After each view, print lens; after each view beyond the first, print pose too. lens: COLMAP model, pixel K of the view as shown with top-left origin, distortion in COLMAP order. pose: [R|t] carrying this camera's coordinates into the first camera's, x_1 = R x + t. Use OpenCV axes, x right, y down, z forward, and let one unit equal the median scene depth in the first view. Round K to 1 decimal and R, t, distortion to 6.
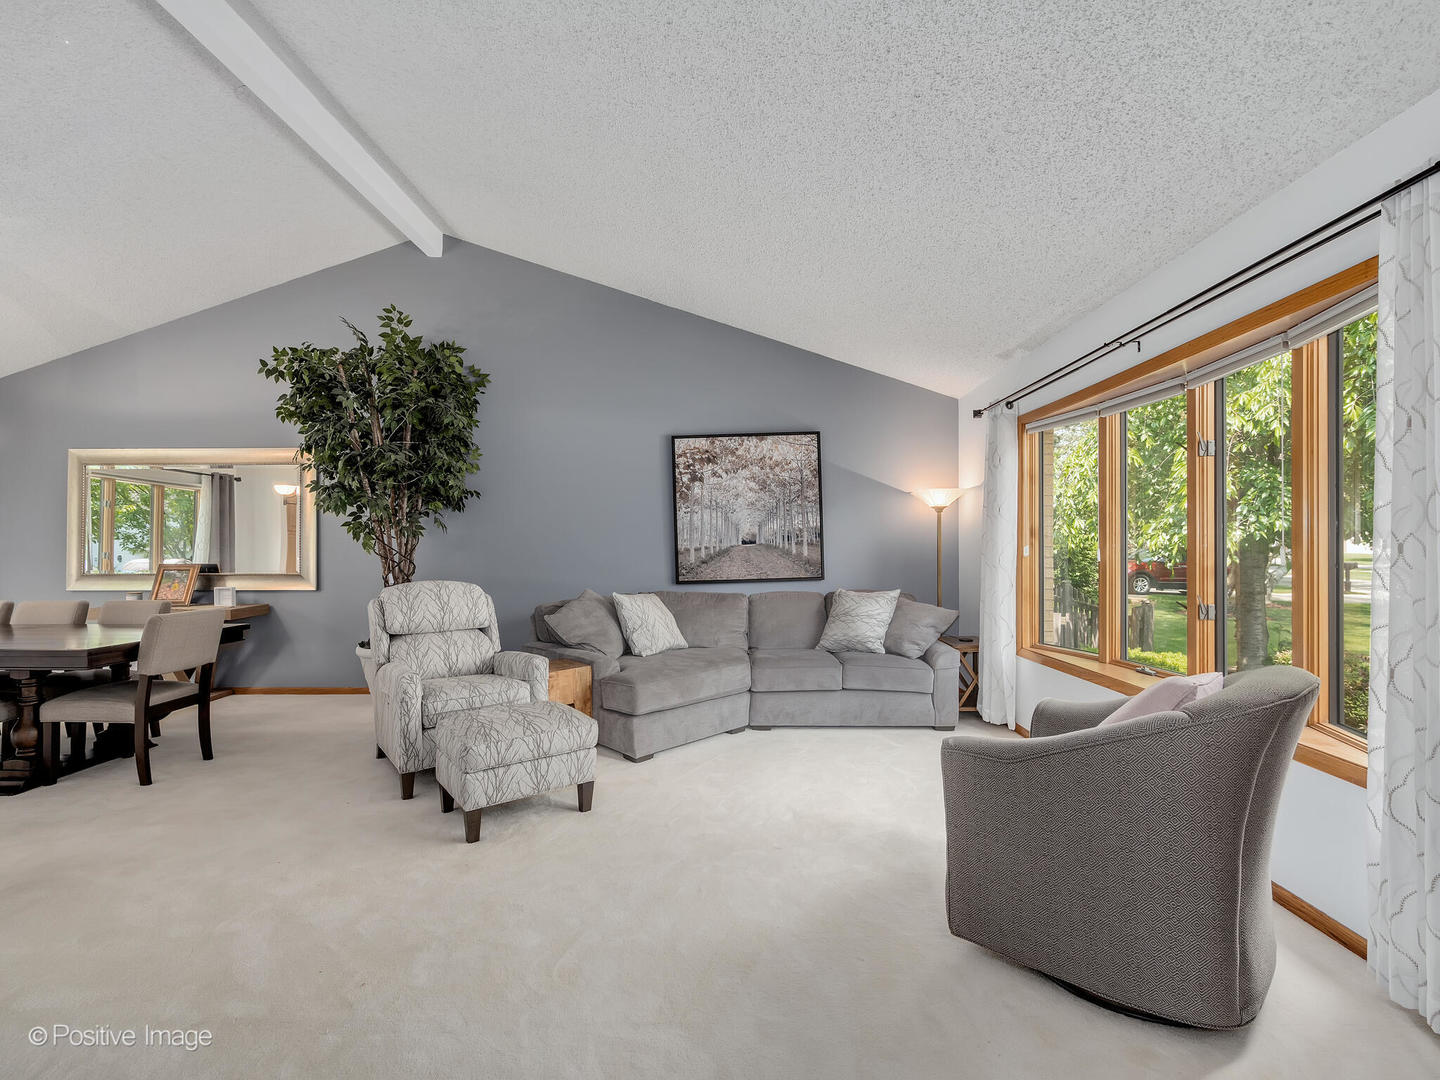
lens RADIAL K [[639.7, 0, 720.9], [0, 639.7, 544.3], [0, 0, 1]] dist [-0.001650, -0.000187]
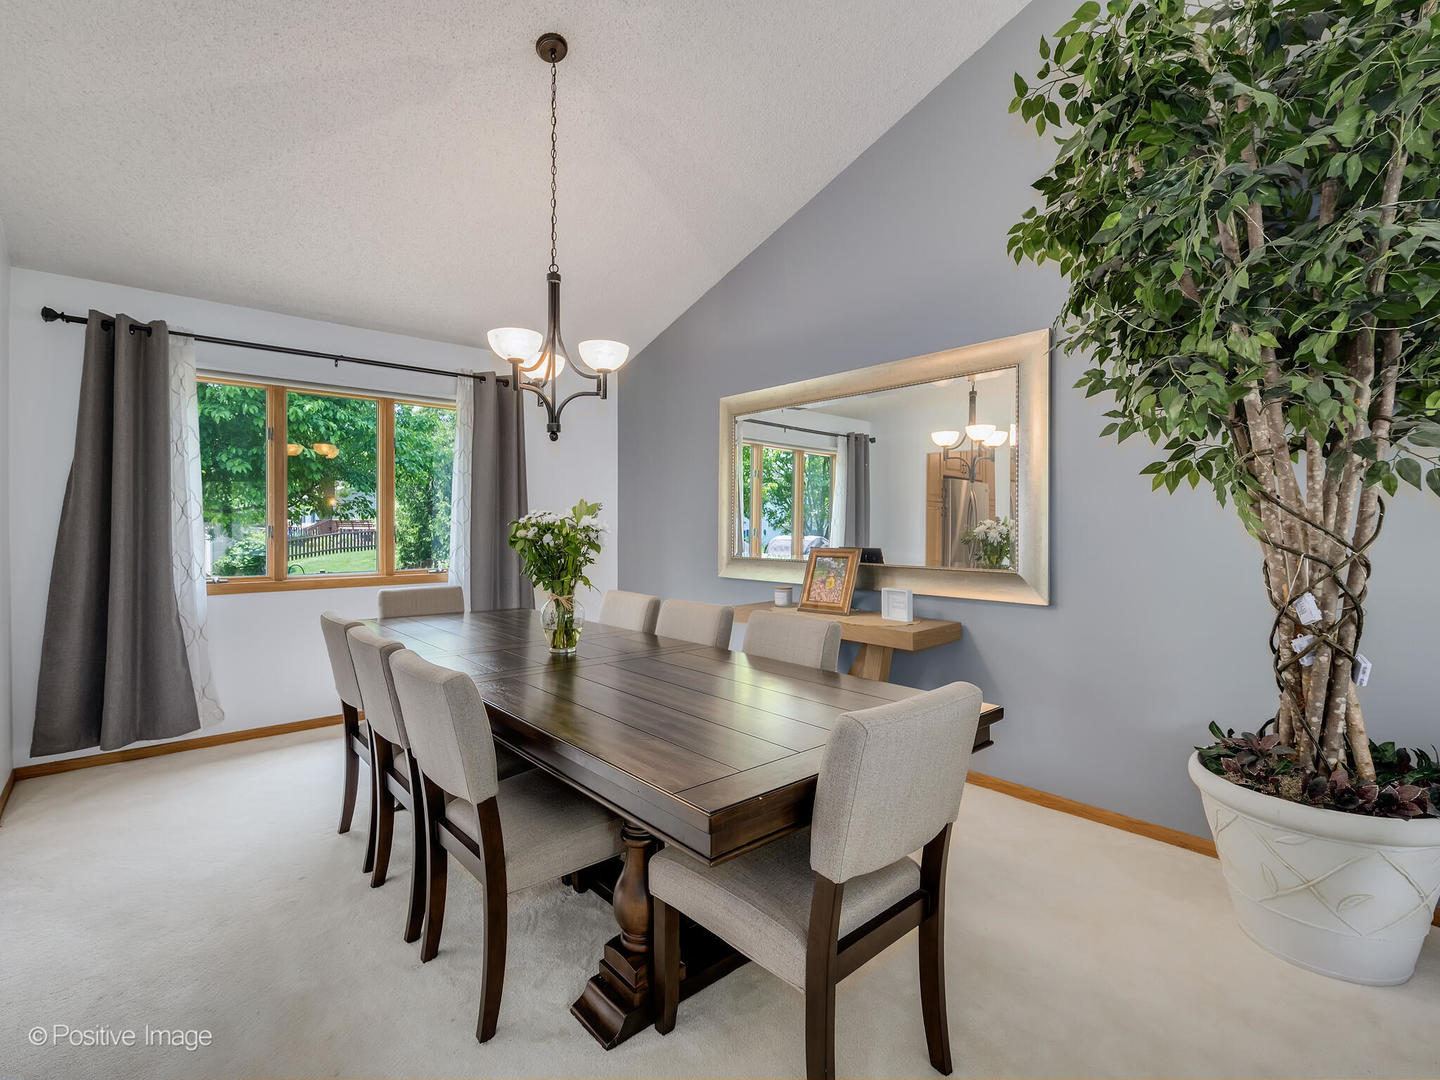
lens RADIAL K [[676.9, 0, 719.8], [0, 676.9, 529.7], [0, 0, 1]] dist [-0.002485, -0.000632]
pose [[0.680907, 0.006745, -0.732339, -0.414672], [0.003728, 0.999913, 0.012676, 0.002798], [0.732361, -0.011361, 0.680822, 0.434909]]
